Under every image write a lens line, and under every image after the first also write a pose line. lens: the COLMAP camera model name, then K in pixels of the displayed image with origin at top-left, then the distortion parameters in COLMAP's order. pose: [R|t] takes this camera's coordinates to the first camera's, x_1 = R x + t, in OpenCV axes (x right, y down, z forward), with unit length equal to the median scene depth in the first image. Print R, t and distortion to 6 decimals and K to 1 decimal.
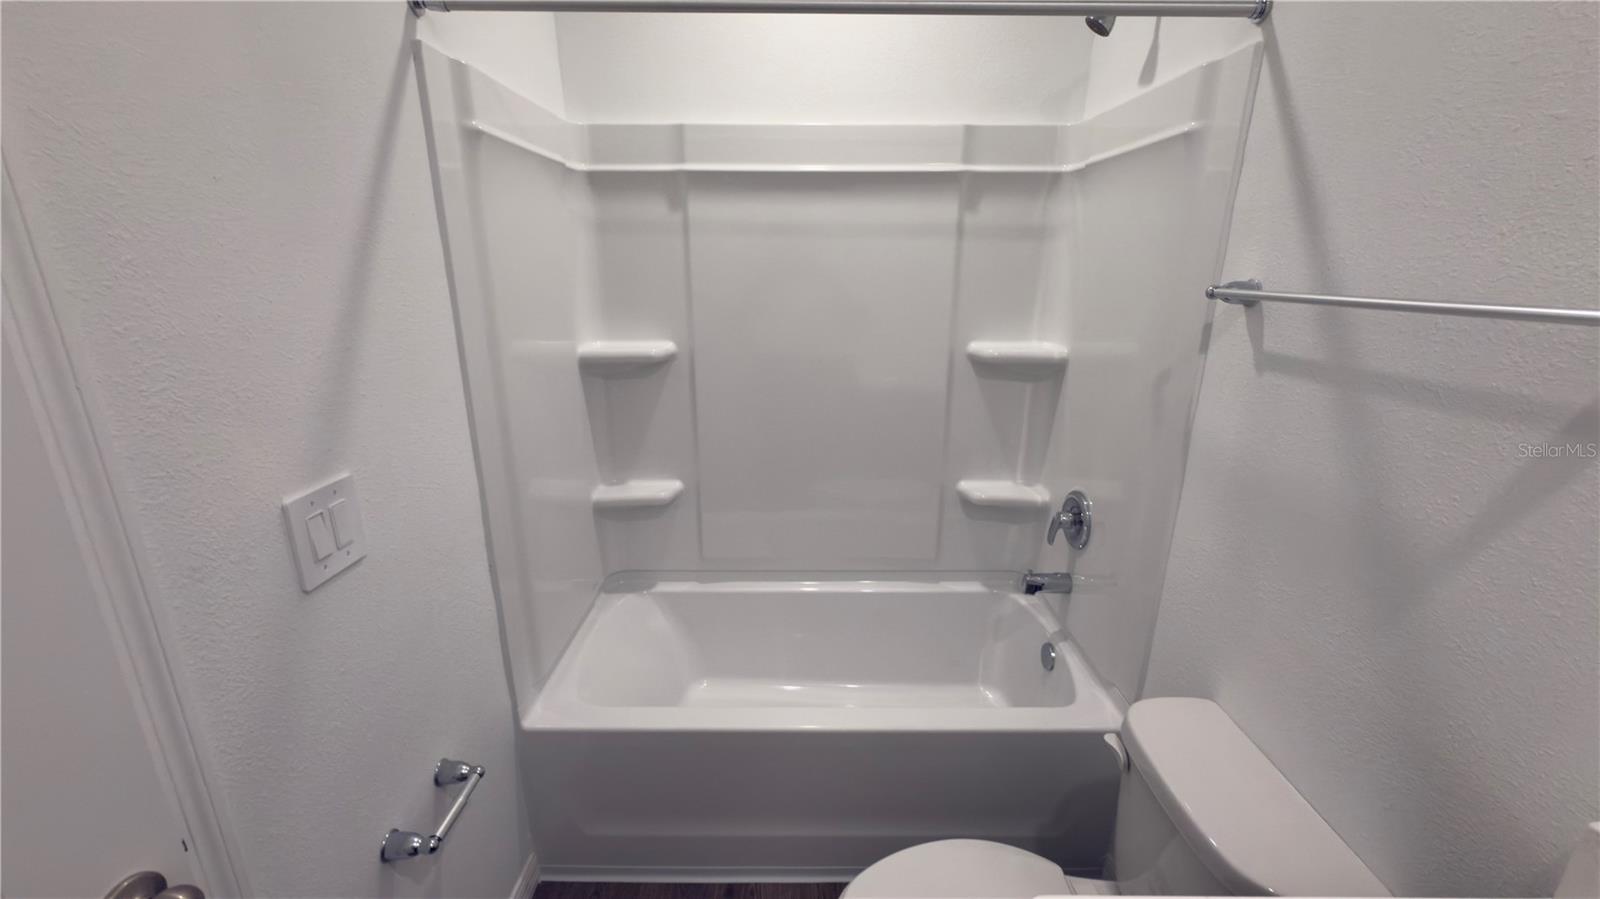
lens RADIAL K [[641.6, 0, 800.6], [0, 641.6, 450.5], [0, 0, 1]] dist [0.000565, 0.000775]
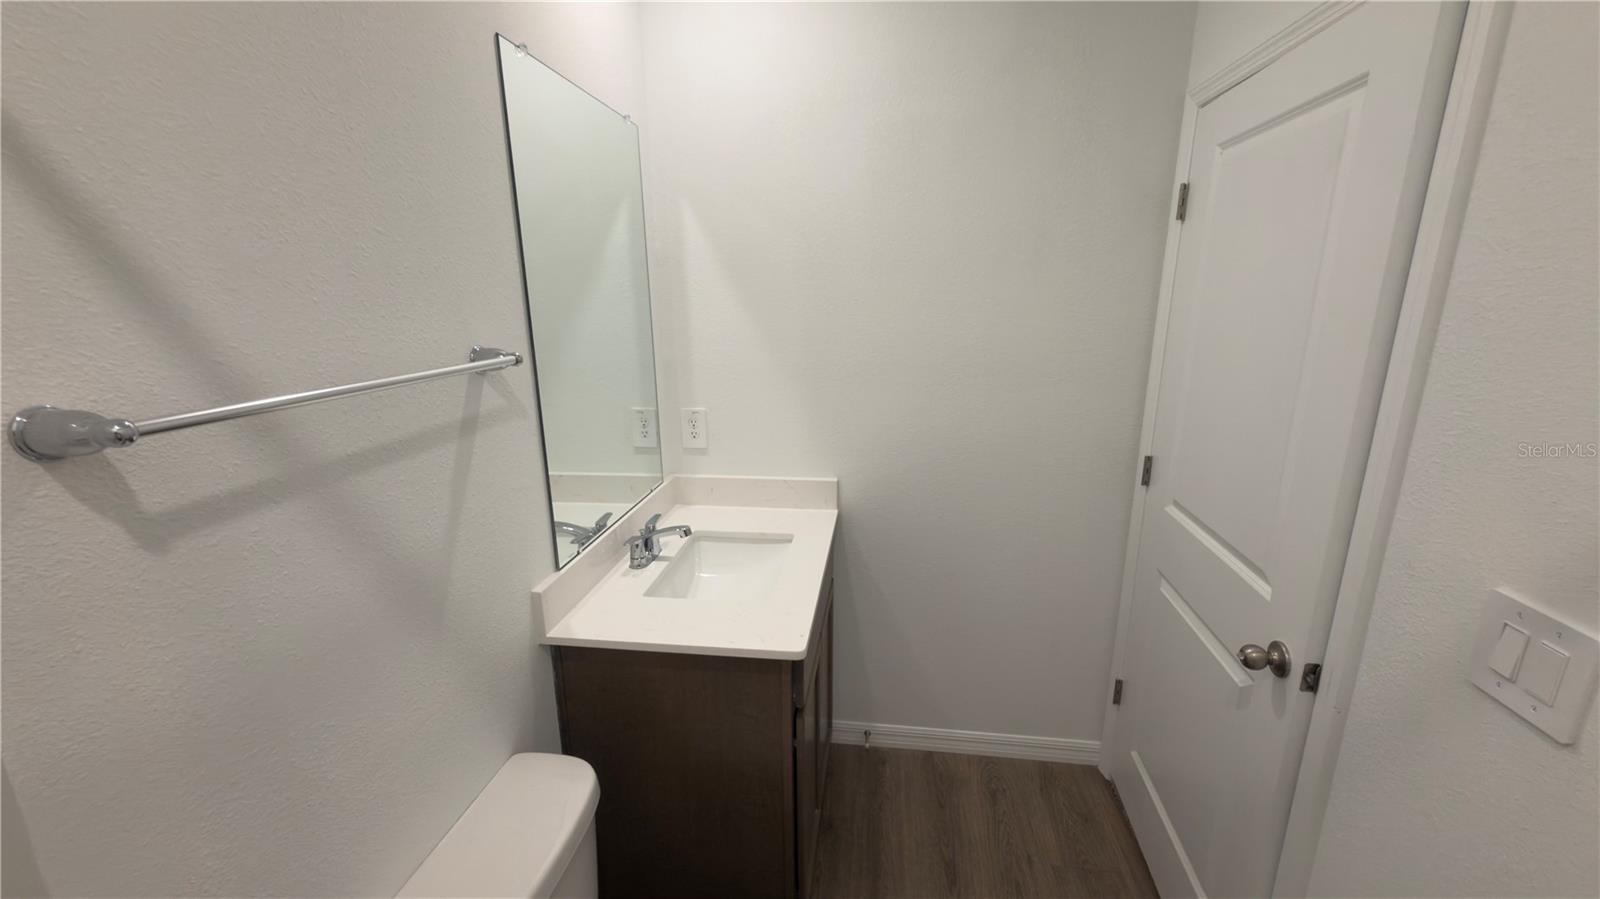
lens RADIAL K [[641.6, 0, 802.5], [0, 641.6, 453.4], [0, 0, 1]] dist [0.000565, 0.000775]
pose [[-0.989795, -0.031318, 0.139014, 0.088627], [0.044052, 0.860514, 0.507519, -0.560077], [-0.135518, 0.508464, -0.850352, 1.658933]]
